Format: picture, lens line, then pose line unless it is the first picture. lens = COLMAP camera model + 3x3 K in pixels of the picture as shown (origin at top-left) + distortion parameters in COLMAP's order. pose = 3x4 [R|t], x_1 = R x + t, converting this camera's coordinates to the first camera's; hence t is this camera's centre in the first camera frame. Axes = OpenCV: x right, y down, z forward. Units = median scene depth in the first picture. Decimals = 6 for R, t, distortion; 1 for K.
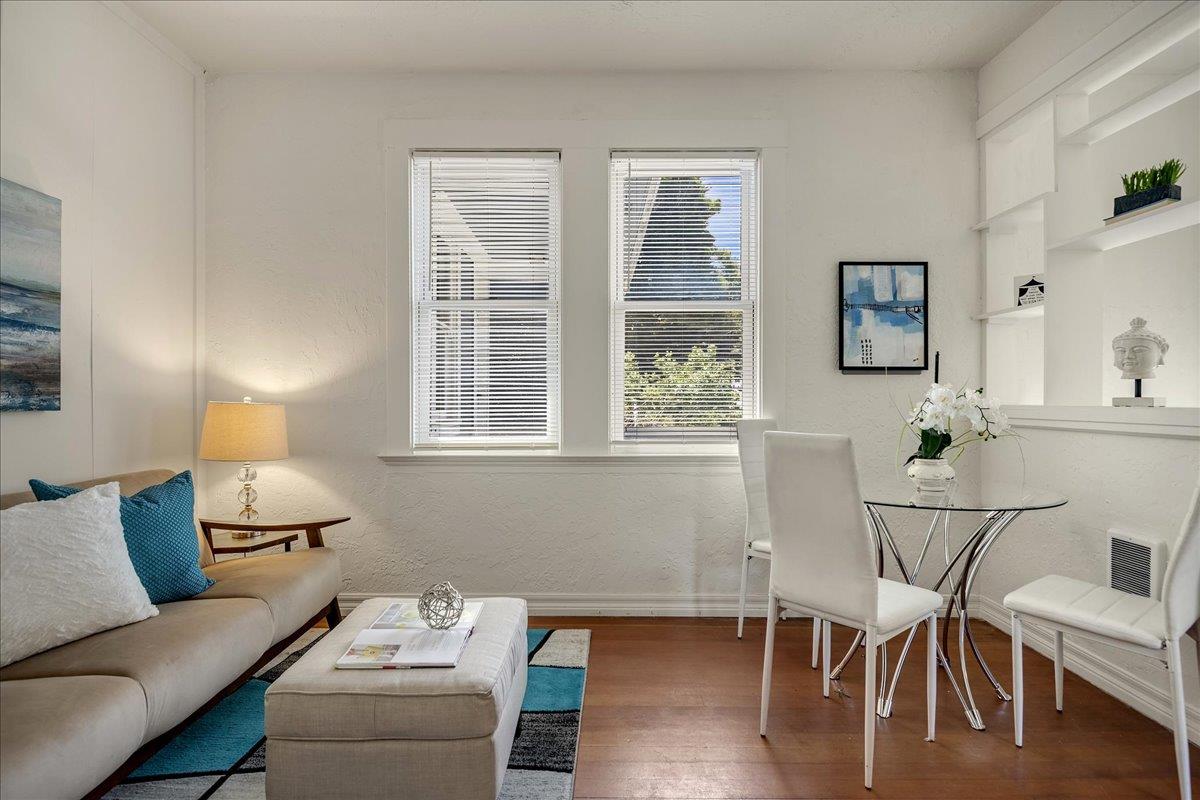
lens RADIAL K [[609.1, 0, 595.1], [0, 609.1, 404.2], [0, 0, 1]] dist [0.018678, -0.023648]
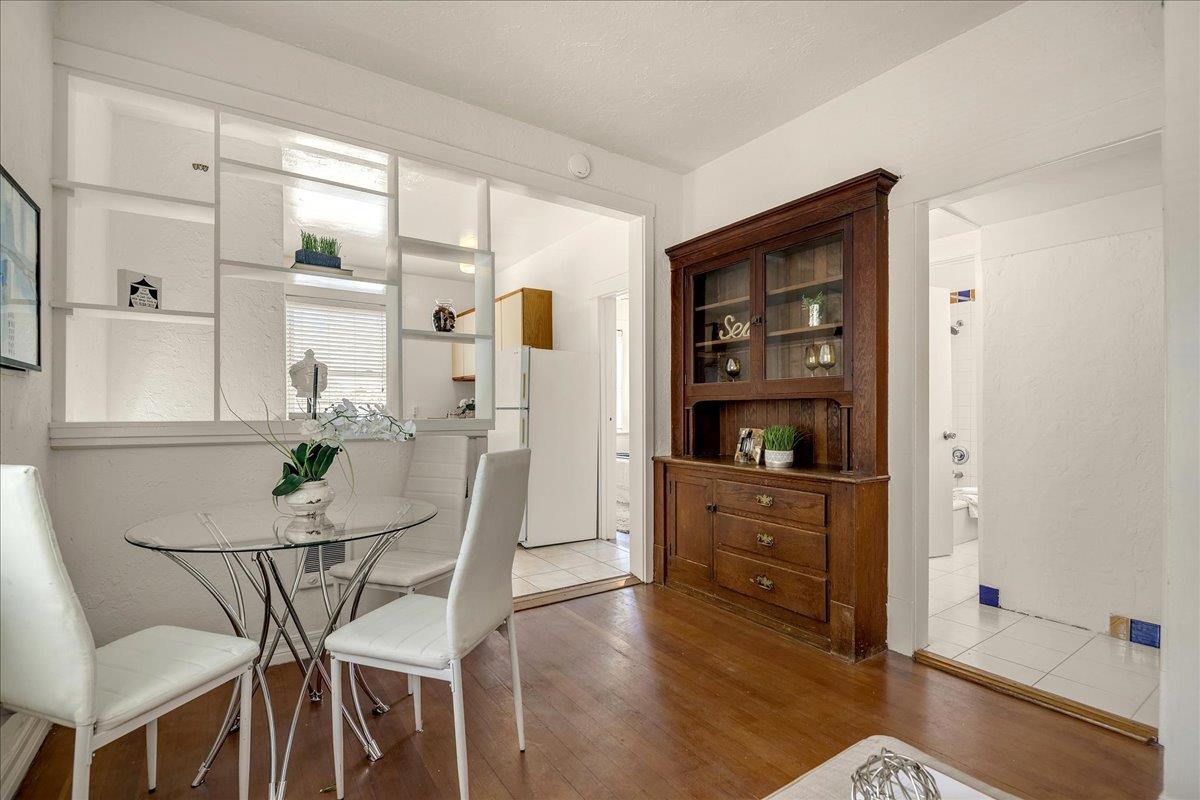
lens RADIAL K [[551.0, 0, 600.6], [0, 551.0, 402.1], [0, 0, 1]] dist [0.025587, -0.025825]
pose [[-0.571067, 0.006178, 0.820881, -0.317515], [0.002074, 0.999979, -0.006084, -0.019504], [-0.820901, -0.001772, -0.571068, 0.909928]]
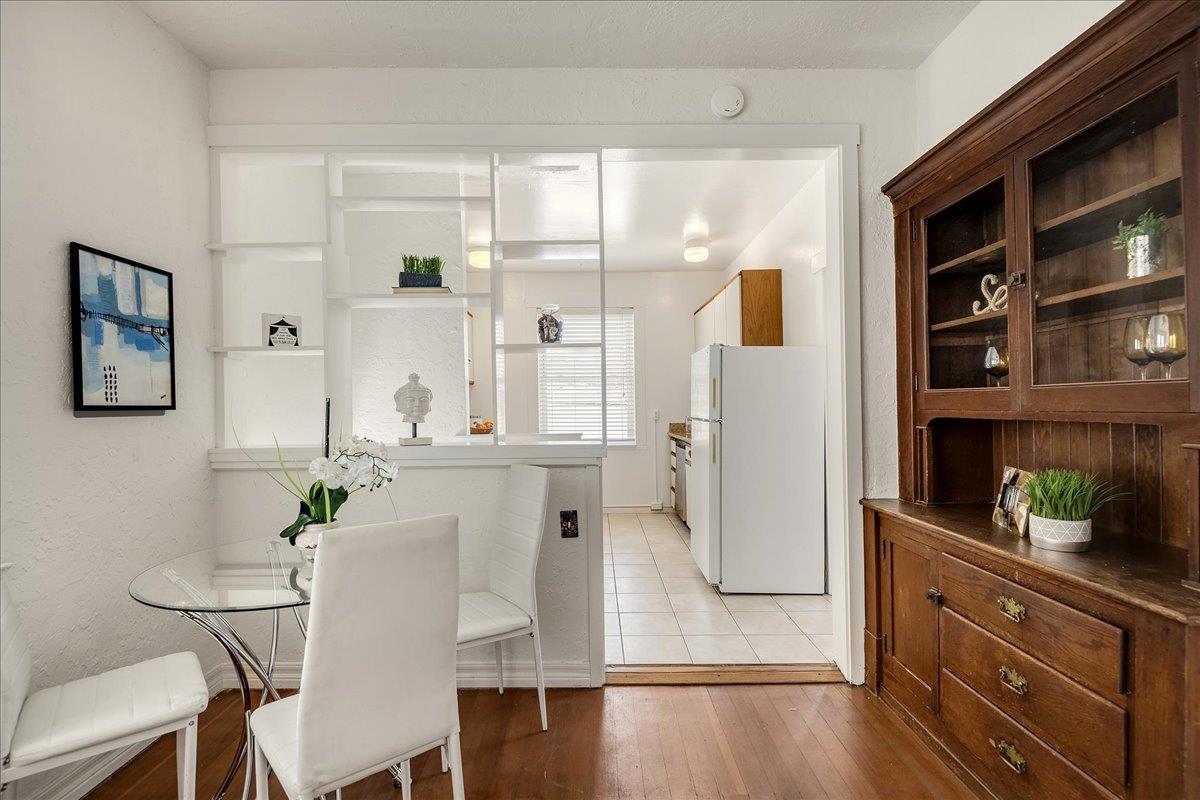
lens RADIAL K [[571.7, 0, 592.9], [0, 571.7, 400.1], [0, 0, 1]] dist [0.010138, -0.017376]
pose [[-0.016137, 0.002692, 0.999866, -0.223641], [0.018624, 0.999824, -0.002391, -0.061117], [-0.999696, 0.018583, -0.016184, 0.509319]]
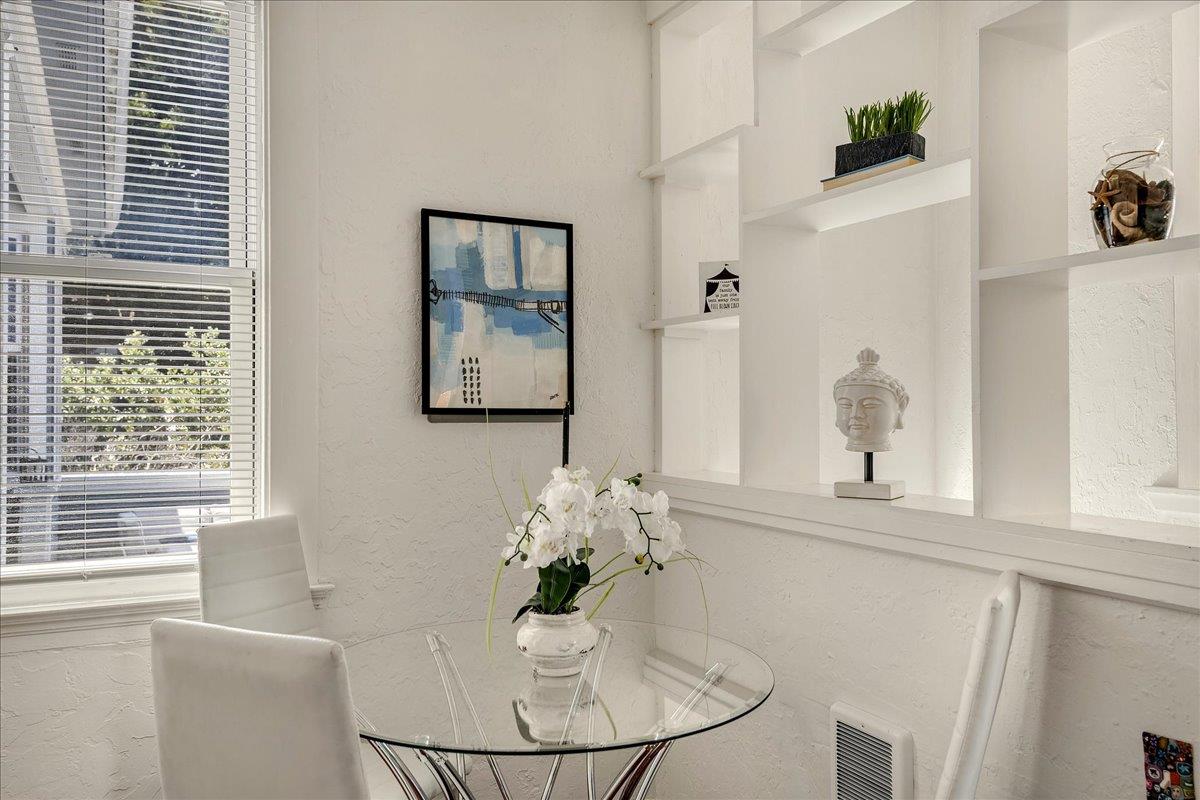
lens RADIAL K [[955.9, 0, 596.2], [0, 955.9, 395.0], [0, 0, 1]] dist [0.024129, -0.005065]
pose [[0.890687, 0.005721, 0.454582, 0.174041], [0.003316, 0.999812, -0.019080, -0.061912], [-0.454606, 0.018502, 0.890501, 0.218461]]
